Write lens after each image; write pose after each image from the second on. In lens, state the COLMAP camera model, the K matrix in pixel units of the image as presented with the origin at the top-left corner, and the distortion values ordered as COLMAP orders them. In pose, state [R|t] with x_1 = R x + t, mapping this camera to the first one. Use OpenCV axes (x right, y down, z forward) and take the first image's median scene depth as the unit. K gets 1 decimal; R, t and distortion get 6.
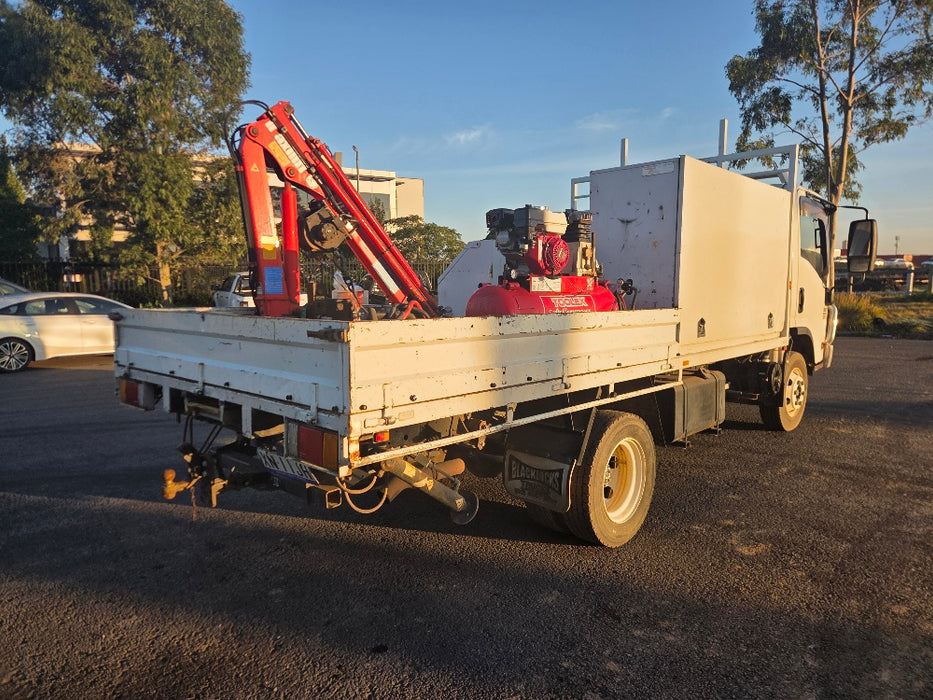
lens RADIAL K [[617.5, 0, 461.0], [0, 617.5, 347.3], [0, 0, 1]] dist [0.077897, -0.052124]
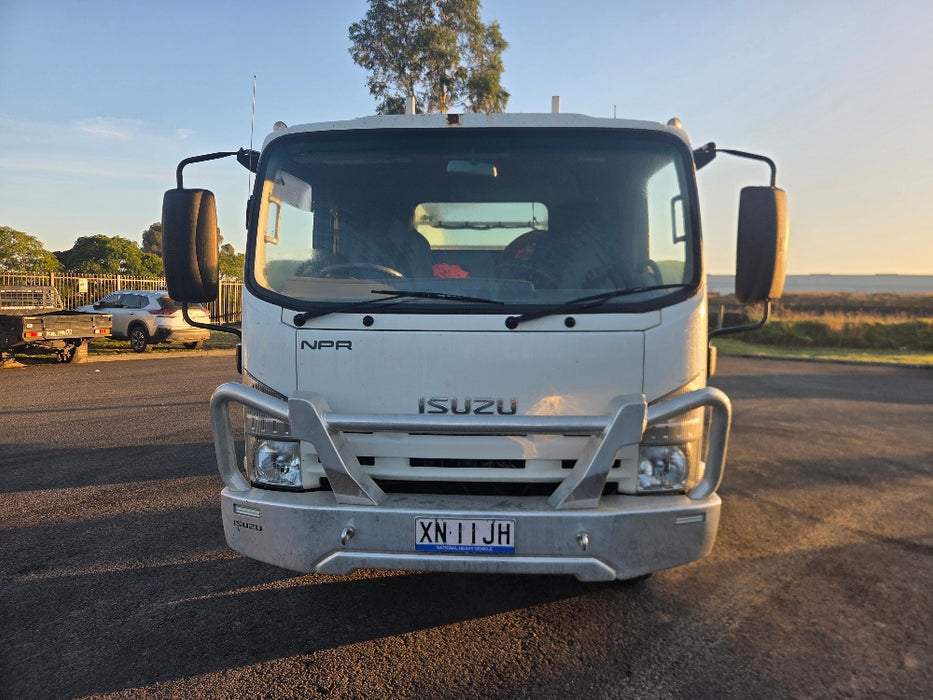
lens RADIAL K [[626.5, 0, 465.5], [0, 626.5, 347.0], [0, 0, 1]] dist [0.061200, -0.043519]
pose [[0.767394, -0.023205, 0.640756, -0.190086], [0.048050, 0.998616, -0.021382, 0.005157], [-0.639373, 0.047197, 0.767447, -0.026535]]
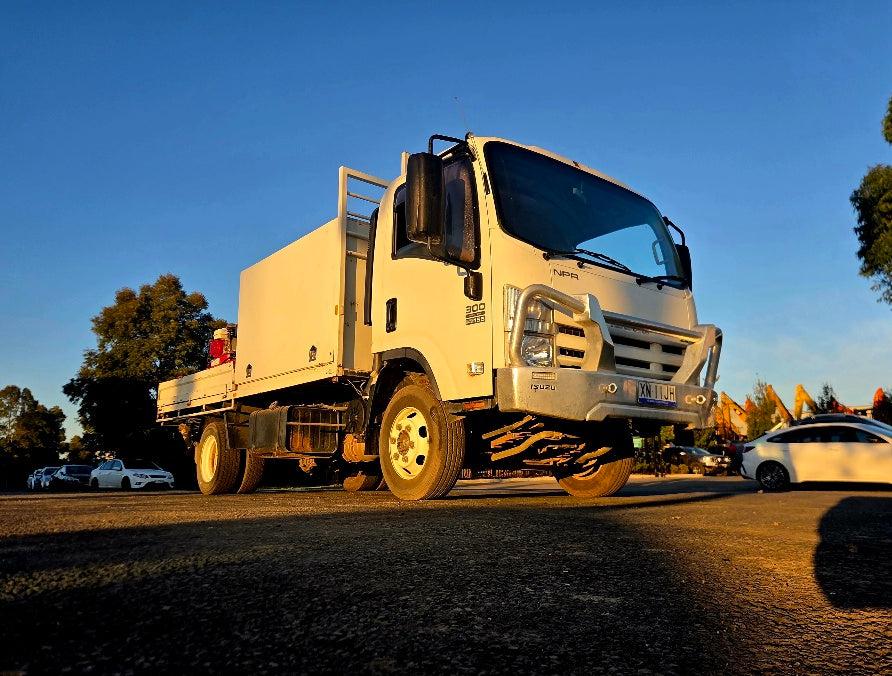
lens RADIAL K [[669.5, 0, 448.4], [0, 669.5, 371.4], [0, 0, 1]] dist [0.051668, -0.003178]
pose [[0.137543, 0.172713, 0.975322, -0.339093], [0.105000, 0.976589, -0.187745, 0.068120], [-0.984915, 0.128231, 0.116188, 0.114757]]
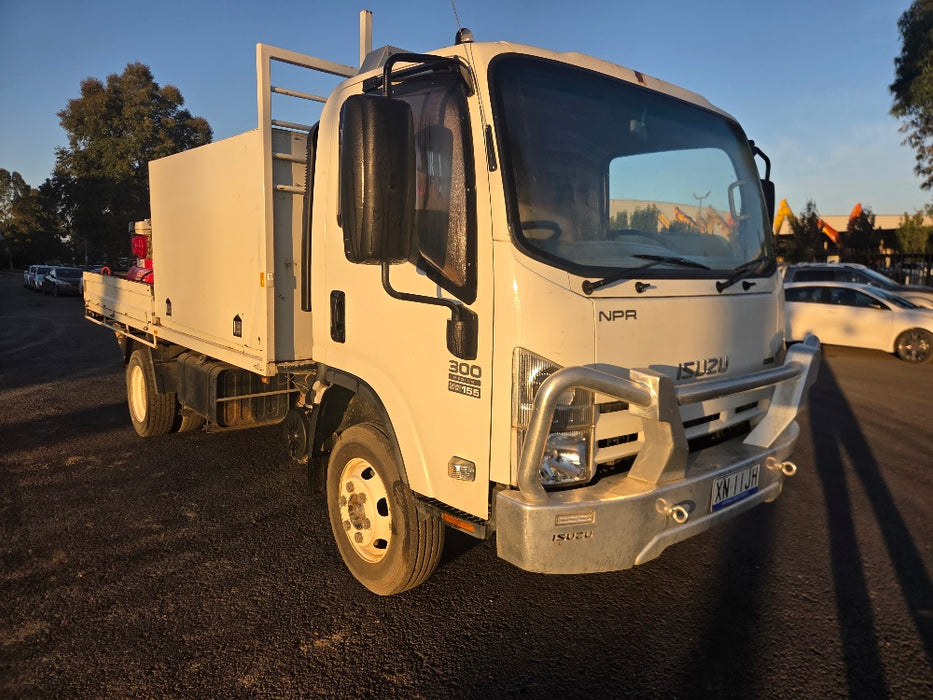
lens RADIAL K [[626.5, 0, 465.5], [0, 626.5, 347.0], [0, 0, 1]] dist [0.061200, -0.043519]
pose [[0.098276, -0.104594, 0.989647, -0.250244], [0.084437, 0.991752, 0.096432, -0.007884], [-0.991571, 0.074086, 0.106297, 0.115234]]
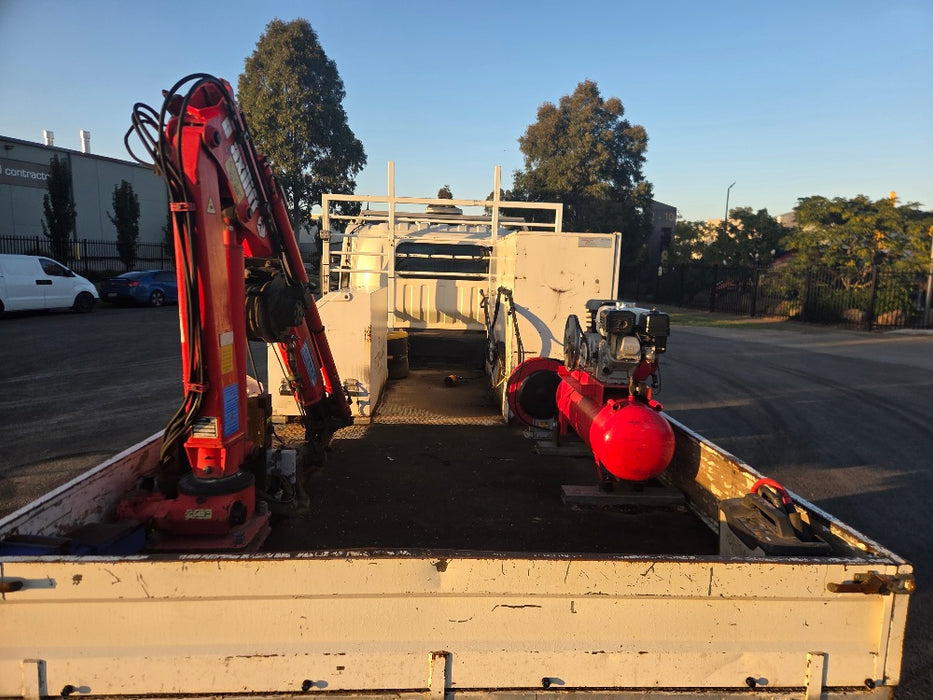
lens RADIAL K [[623.8, 0, 474.2], [0, 623.8, 359.4], [0, 0, 1]] dist [0.082095, -0.069375]
pose [[0.689290, -0.077323, 0.720348, -0.111953], [0.034308, 0.996657, 0.074153, -0.037319], [-0.723673, -0.026400, 0.689638, 0.093490]]
